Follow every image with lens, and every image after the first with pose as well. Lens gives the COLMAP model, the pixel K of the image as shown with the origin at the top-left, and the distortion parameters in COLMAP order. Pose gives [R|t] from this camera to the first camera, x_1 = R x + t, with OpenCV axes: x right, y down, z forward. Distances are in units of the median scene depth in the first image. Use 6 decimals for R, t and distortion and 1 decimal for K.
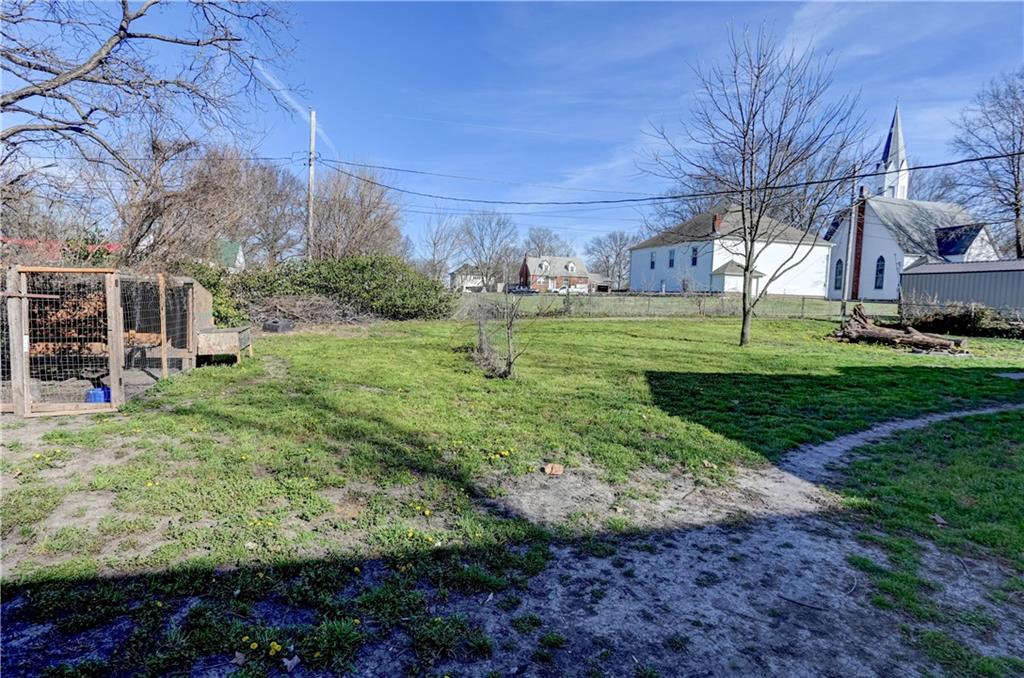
lens RADIAL K [[546.8, 0, 519.5], [0, 546.8, 330.3], [0, 0, 1]] dist [-0.004357, -0.000697]
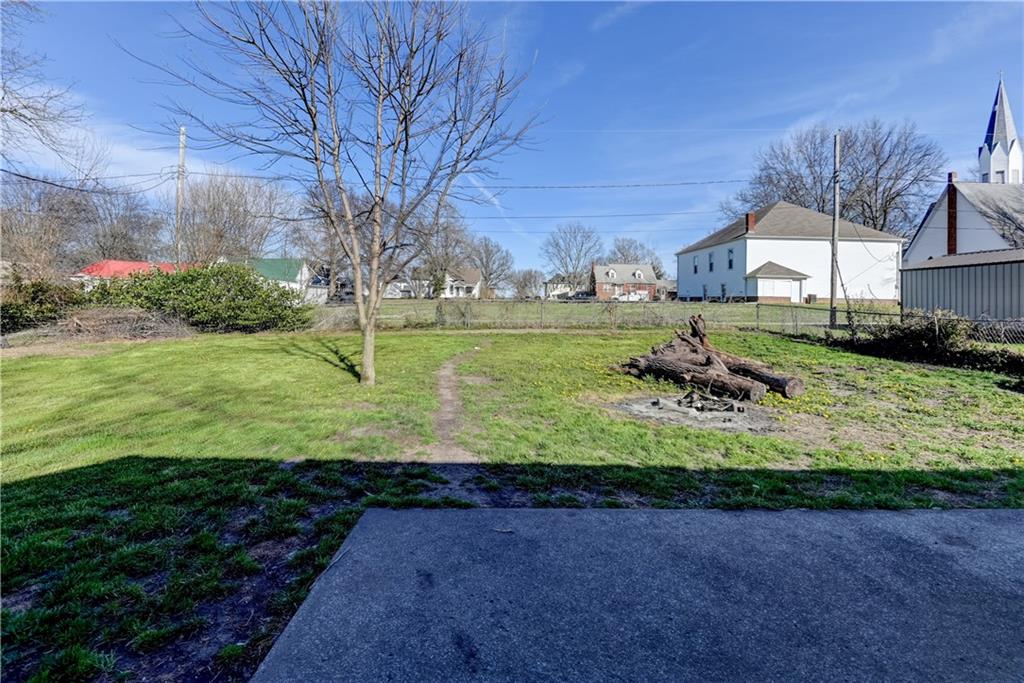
lens RADIAL K [[489.6, 0, 513.4], [0, 489.6, 284.5], [0, 0, 1]] dist [-0.001734, -0.000088]
pose [[0.967895, -0.021194, -0.250461, 0.158843], [-0.004030, 0.995002, -0.099773, -0.006887], [0.251324, 0.097579, 0.962972, 0.103544]]
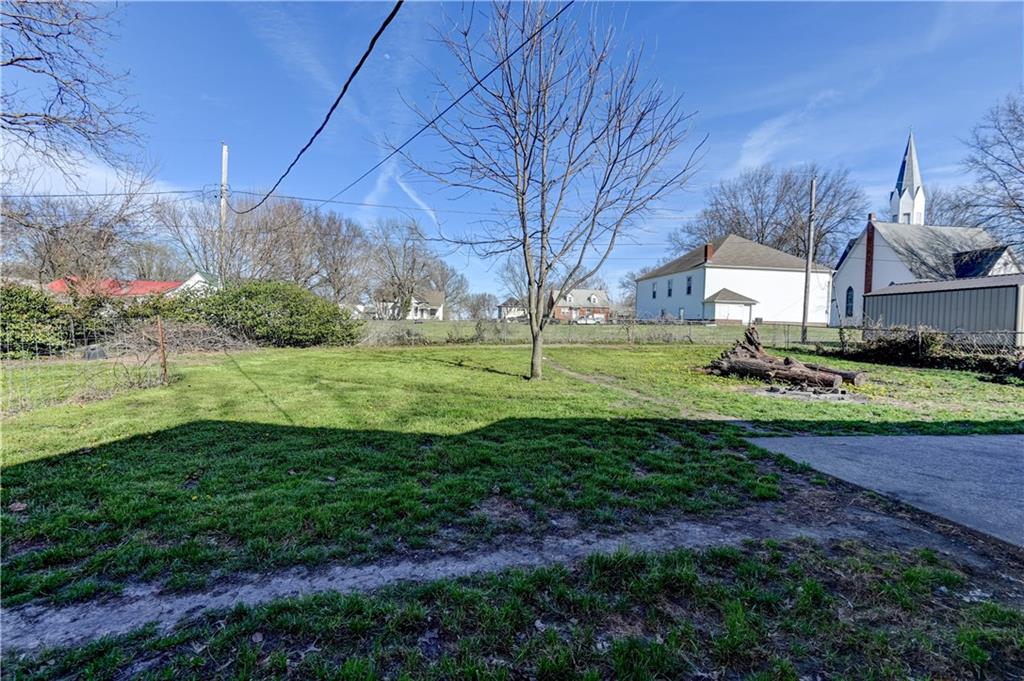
lens RADIAL K [[472.4, 0, 512.1], [0, 472.4, 331.9], [0, 0, 1]] dist [-0.000229, -0.000192]
pose [[0.990472, -0.004748, -0.137633, 0.103233], [-0.002202, 0.998732, -0.050297, -0.001478], [0.137697, 0.050121, 0.989205, 0.068924]]
